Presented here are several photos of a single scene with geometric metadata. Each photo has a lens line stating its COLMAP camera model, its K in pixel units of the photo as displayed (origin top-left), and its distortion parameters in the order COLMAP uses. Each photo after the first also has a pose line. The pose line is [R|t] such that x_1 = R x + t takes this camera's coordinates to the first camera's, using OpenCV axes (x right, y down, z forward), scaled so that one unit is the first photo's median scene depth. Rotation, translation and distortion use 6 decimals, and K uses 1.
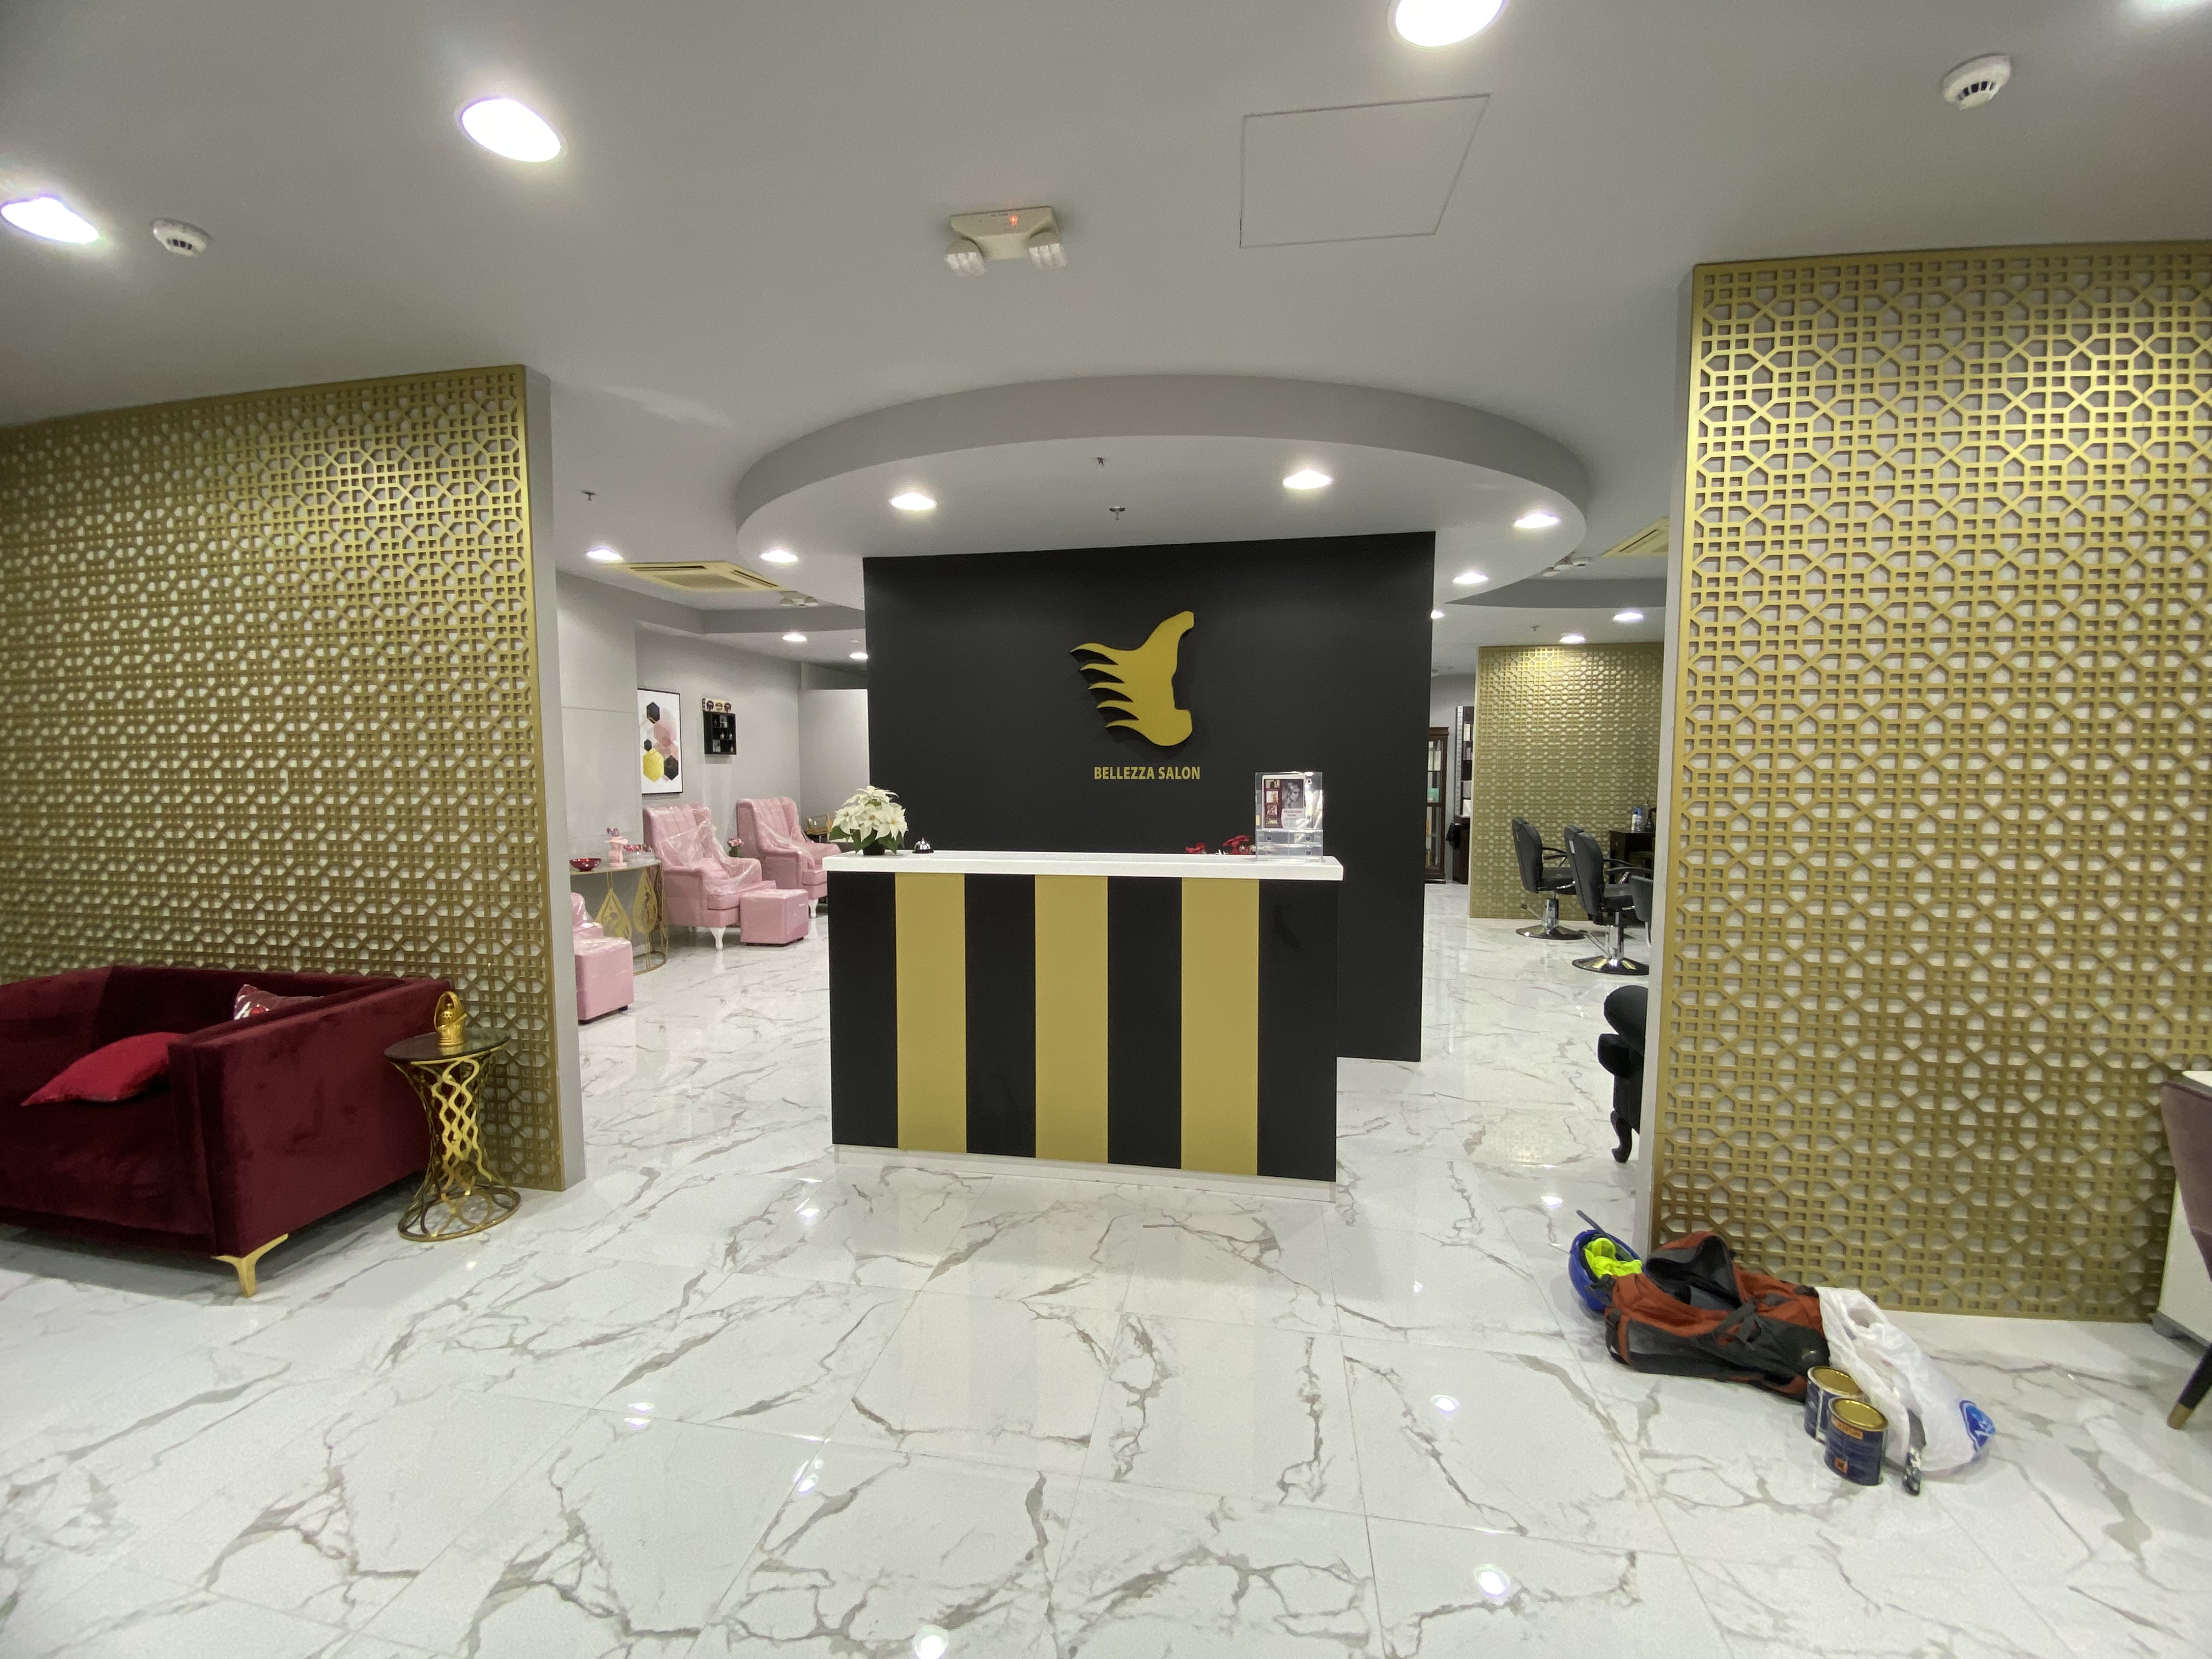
lens RADIAL K [[893.0, 0, 1094.5], [0, 893.0, 827.9], [0, 0, 1]] dist [0.020009, -0.020885]
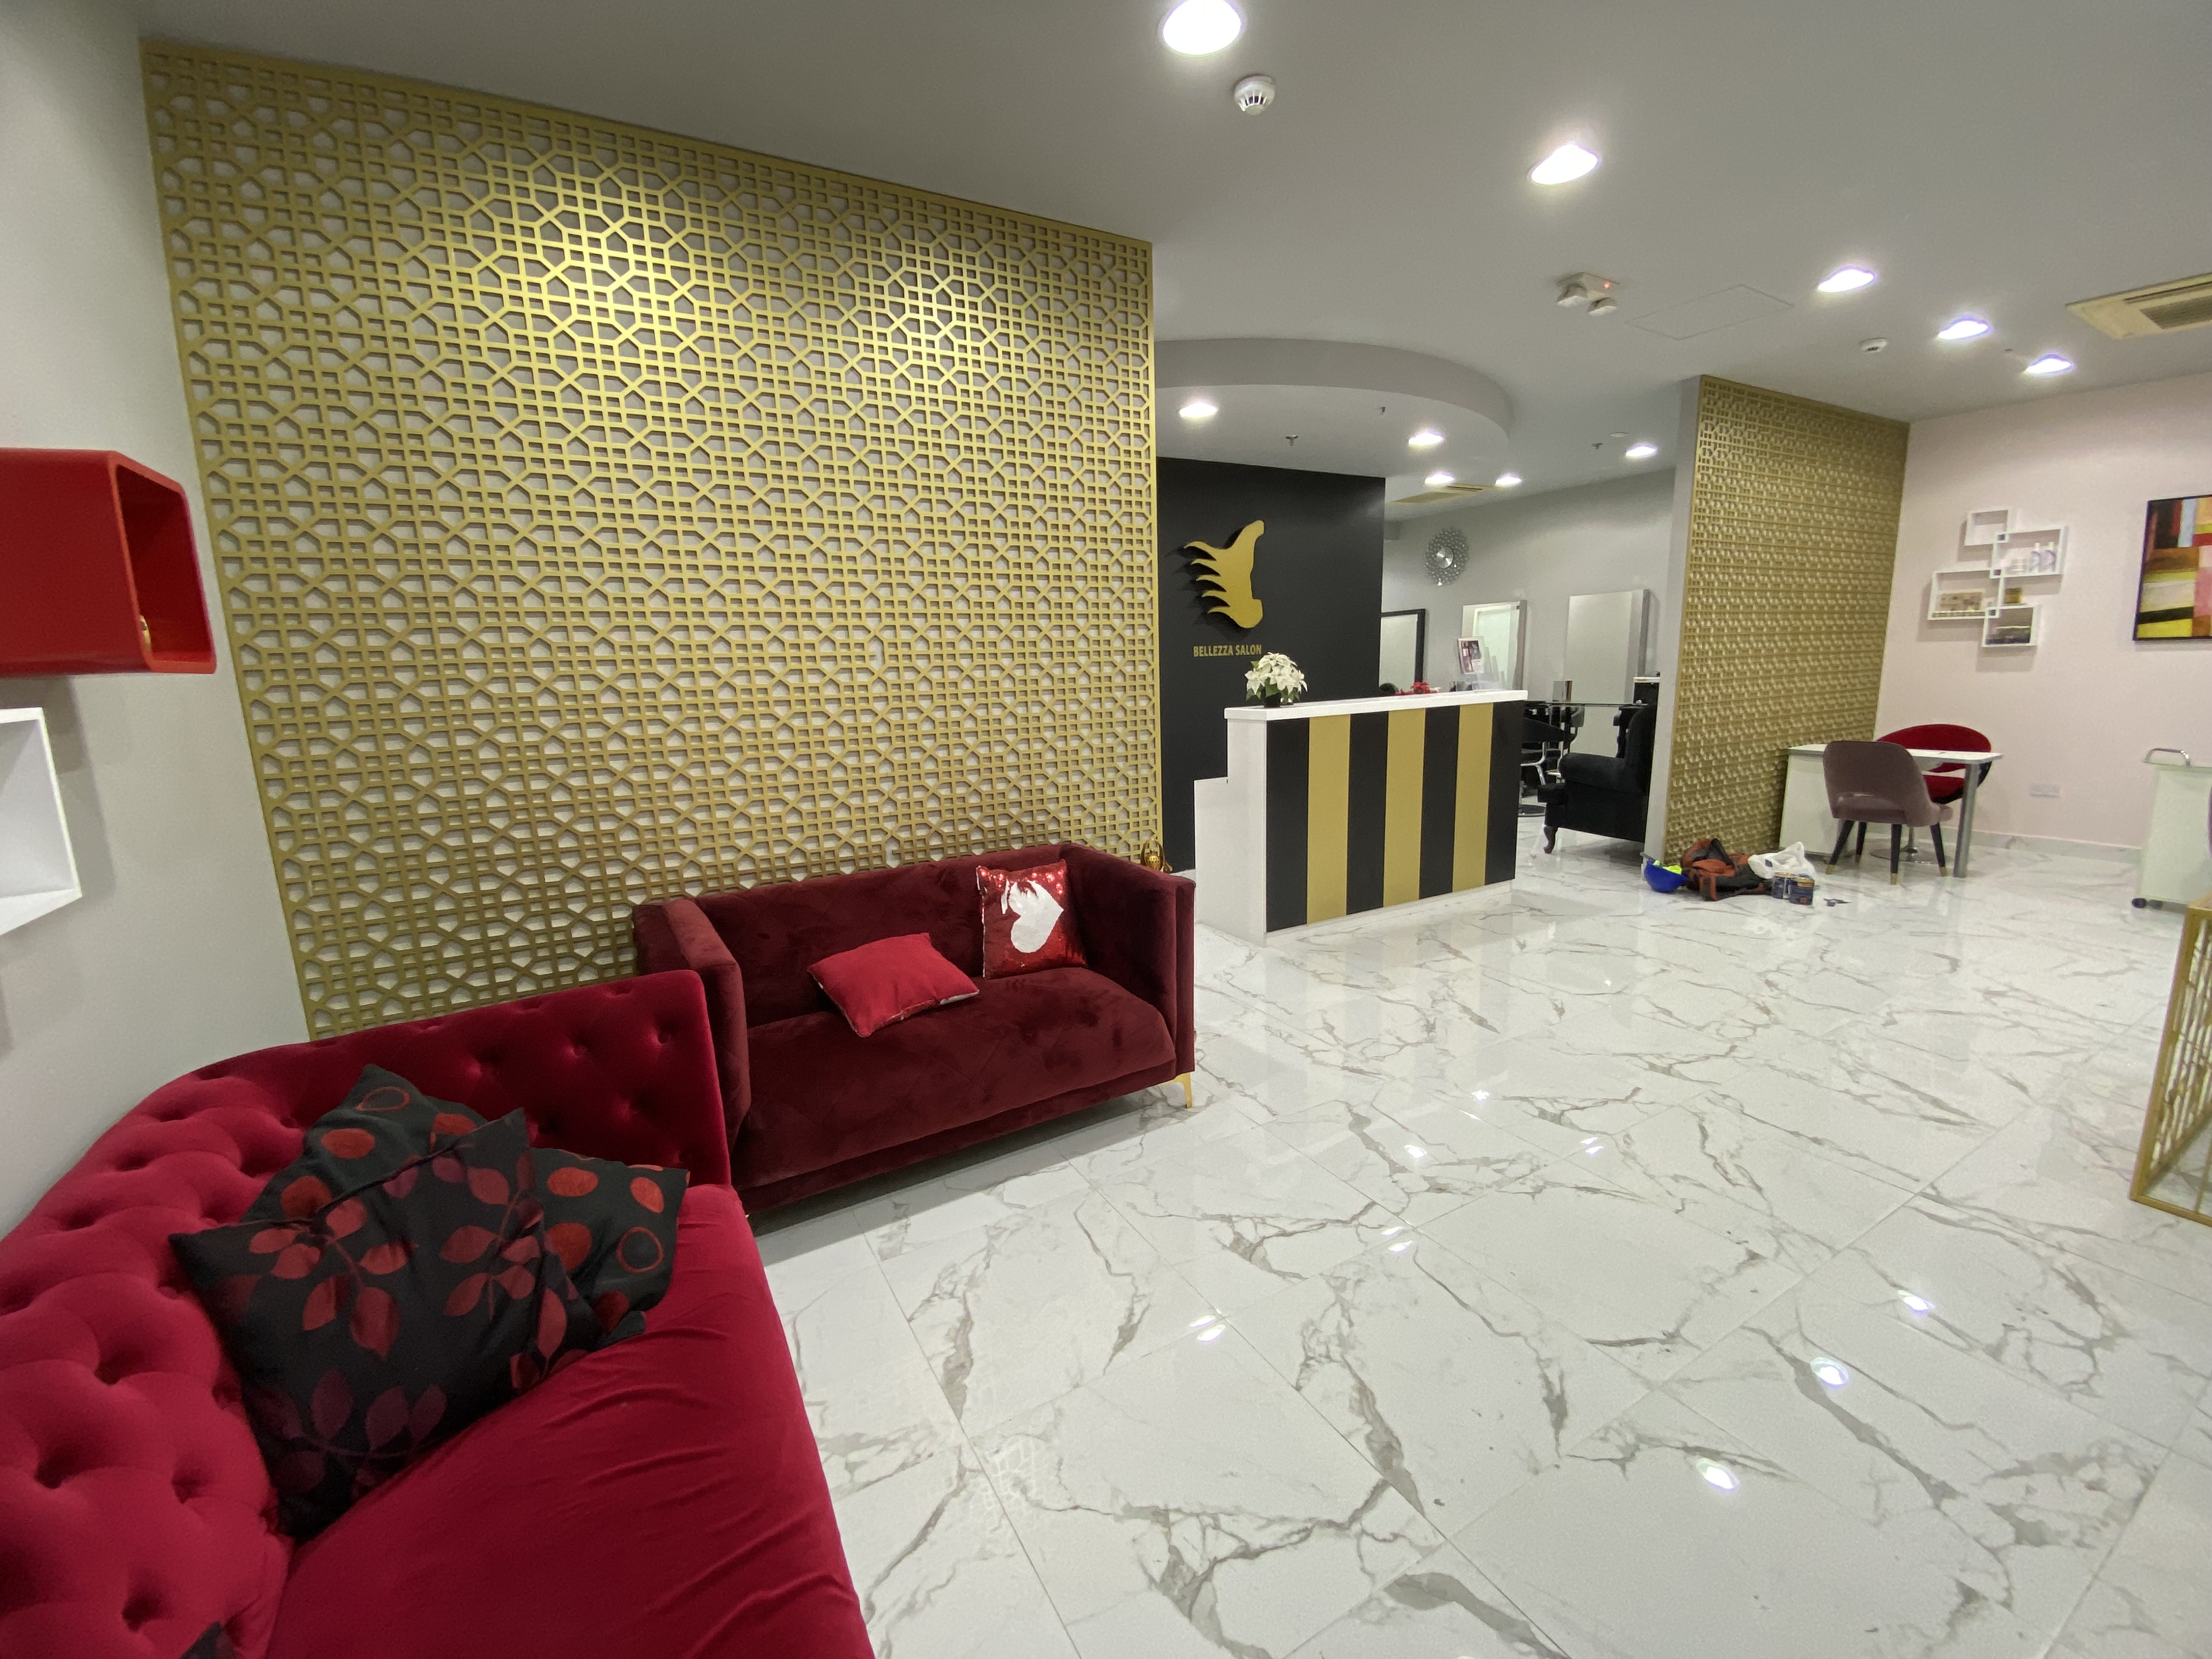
lens RADIAL K [[893.0, 0, 1094.5], [0, 893.0, 827.9], [0, 0, 1]] dist [0.020009, -0.020885]
pose [[0.773101, -0.135943, 0.619544, -1.248060], [0.074208, 0.989440, 0.124507, 0.023760], [-0.629927, -0.050281, 0.775025, 0.164100]]
